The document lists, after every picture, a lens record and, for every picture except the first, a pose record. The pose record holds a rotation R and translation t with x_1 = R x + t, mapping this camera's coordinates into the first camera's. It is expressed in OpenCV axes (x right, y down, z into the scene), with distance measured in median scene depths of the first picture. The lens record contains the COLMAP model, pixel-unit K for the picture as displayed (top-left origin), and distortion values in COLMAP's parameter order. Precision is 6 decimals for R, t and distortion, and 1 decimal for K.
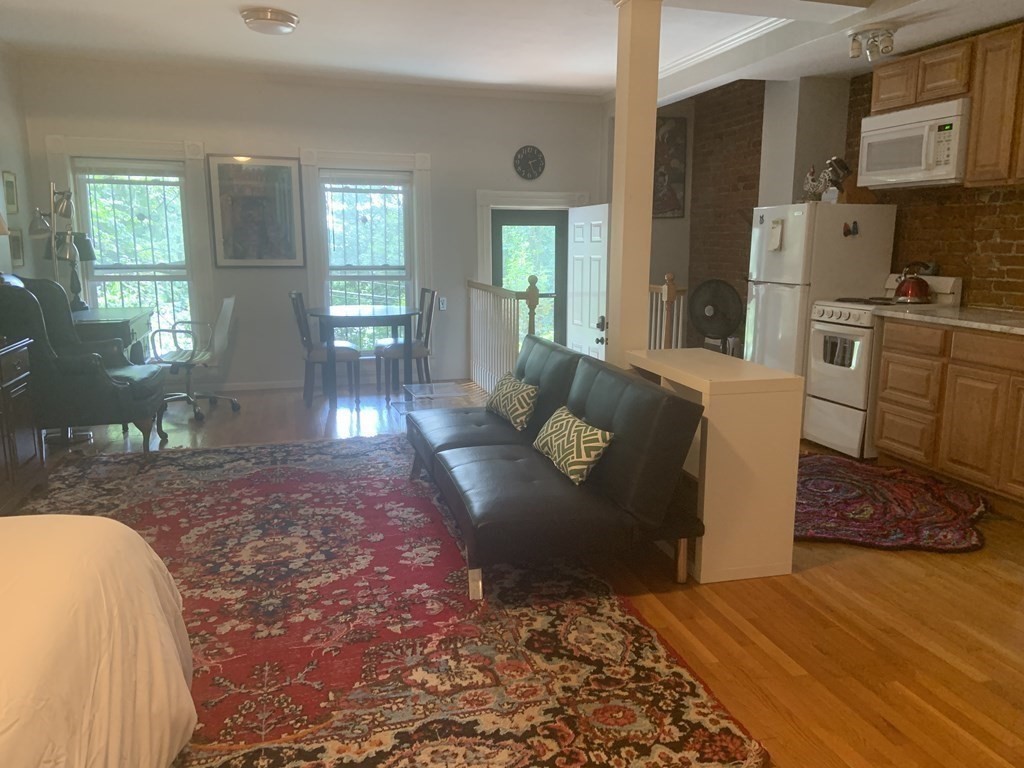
lens RADIAL K [[788.4, 0, 513.1], [0, 788.4, 375.3], [0, 0, 1]] dist [0.123468, -0.172121]
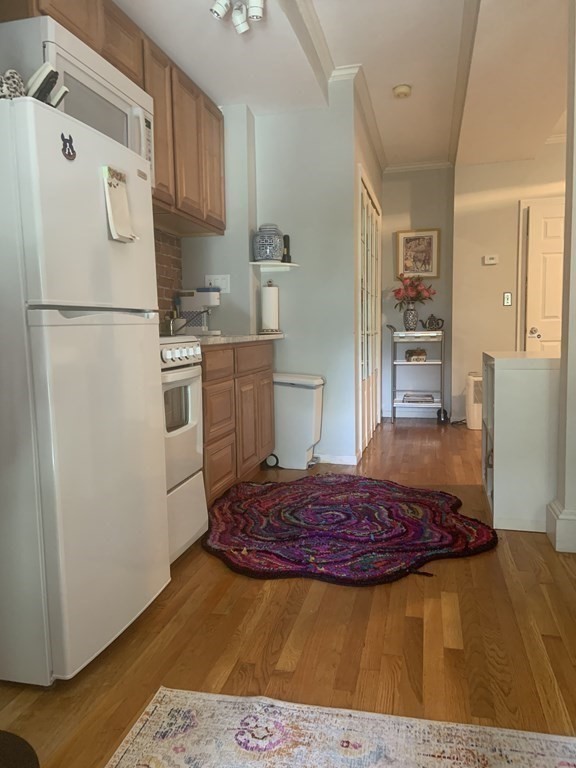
lens RADIAL K [[591.3, 0, 288.0], [0, 591.3, 384.0], [0, 0, 1]] dist [0.123468, -0.172121]
pose [[-0.871751, -0.031222, 0.488953, 0.083564], [0.101747, 0.964674, 0.243004, -0.169603], [-0.479268, 0.261589, -0.837779, 1.440255]]
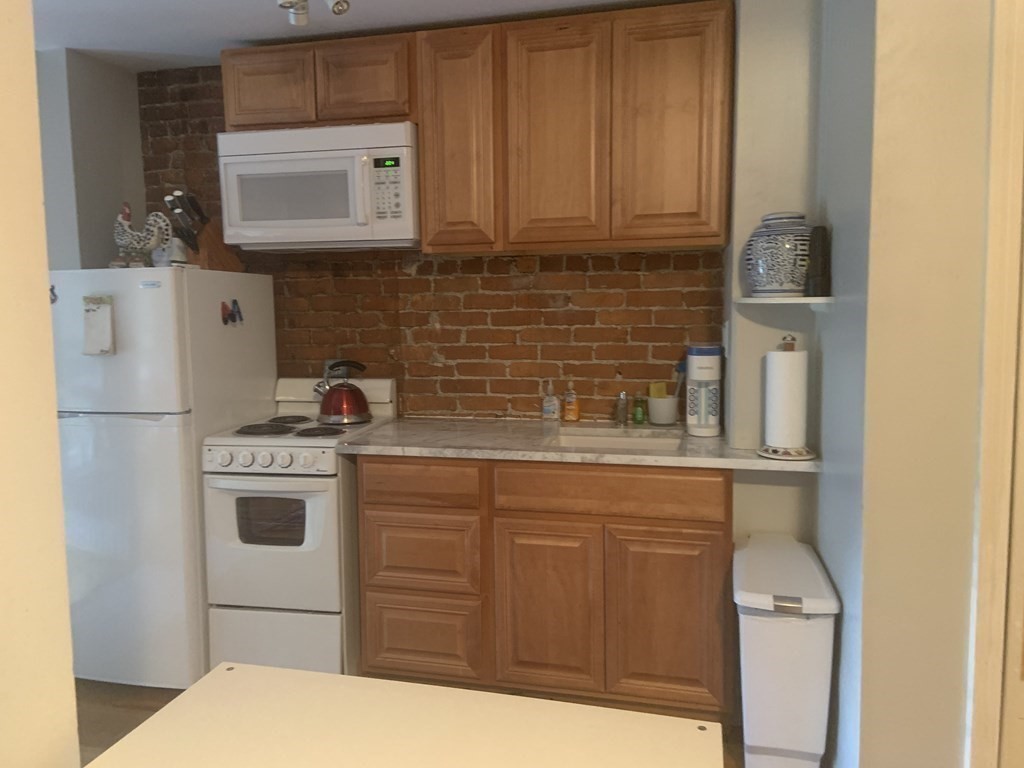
lens RADIAL K [[788.4, 0, 513.1], [0, 788.4, 375.3], [0, 0, 1]] dist [0.123468, -0.172121]
pose [[0.495639, -0.087774, 0.864082, 0.002451], [0.162873, 0.986624, 0.006797, -0.114168], [-0.853120, 0.137367, 0.503305, 0.568888]]
